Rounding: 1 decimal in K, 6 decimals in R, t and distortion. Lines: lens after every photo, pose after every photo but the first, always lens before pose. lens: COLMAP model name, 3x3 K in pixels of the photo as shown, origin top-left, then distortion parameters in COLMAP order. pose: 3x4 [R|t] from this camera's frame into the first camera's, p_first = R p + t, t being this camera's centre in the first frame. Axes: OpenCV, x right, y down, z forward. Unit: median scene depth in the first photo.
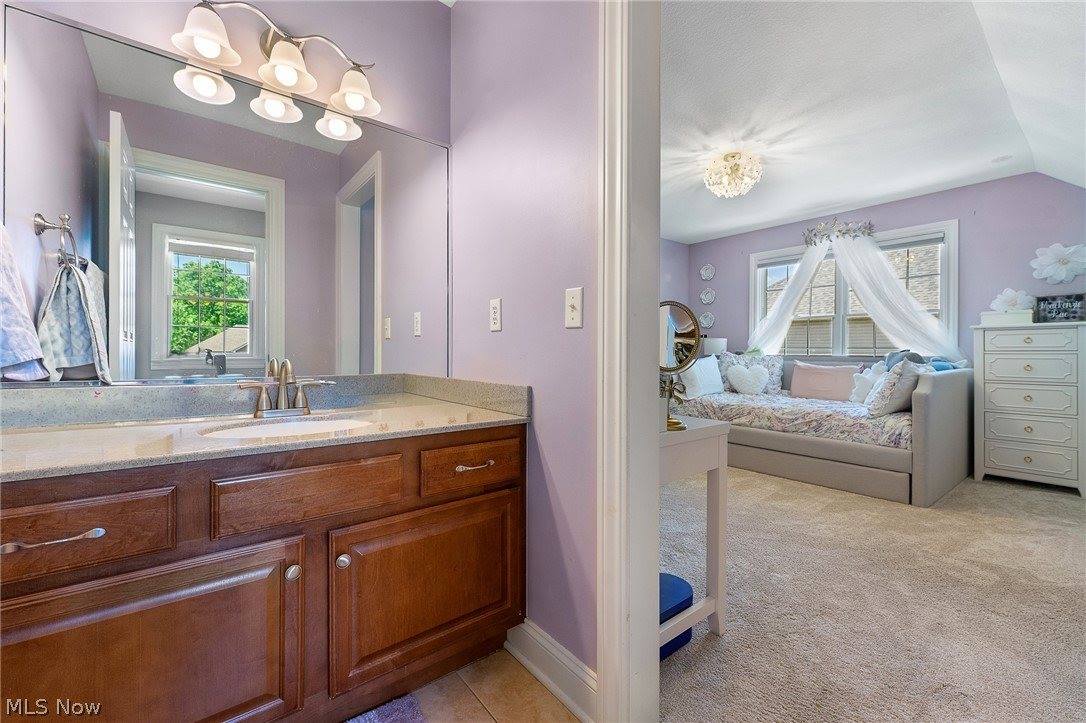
lens RADIAL K [[432.7, 0, 547.4], [0, 432.7, 356.3], [0, 0, 1]] dist [-0.006093, -0.000781]
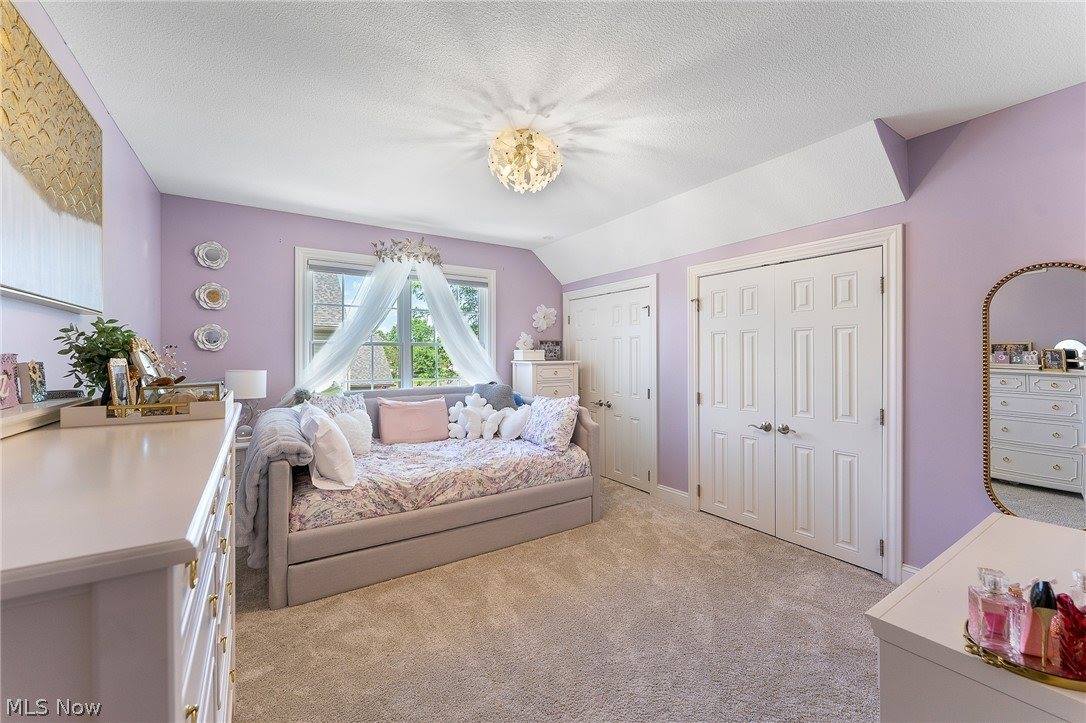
lens RADIAL K [[432.7, 0, 535.2], [0, 432.7, 358.2], [0, 0, 1]] dist [-0.006093, -0.000781]
pose [[0.109111, -0.010257, 0.993977, -0.255987], [0.014447, 0.999858, 0.008732, -0.086983], [-0.993925, 0.013408, 0.109244, 0.806152]]
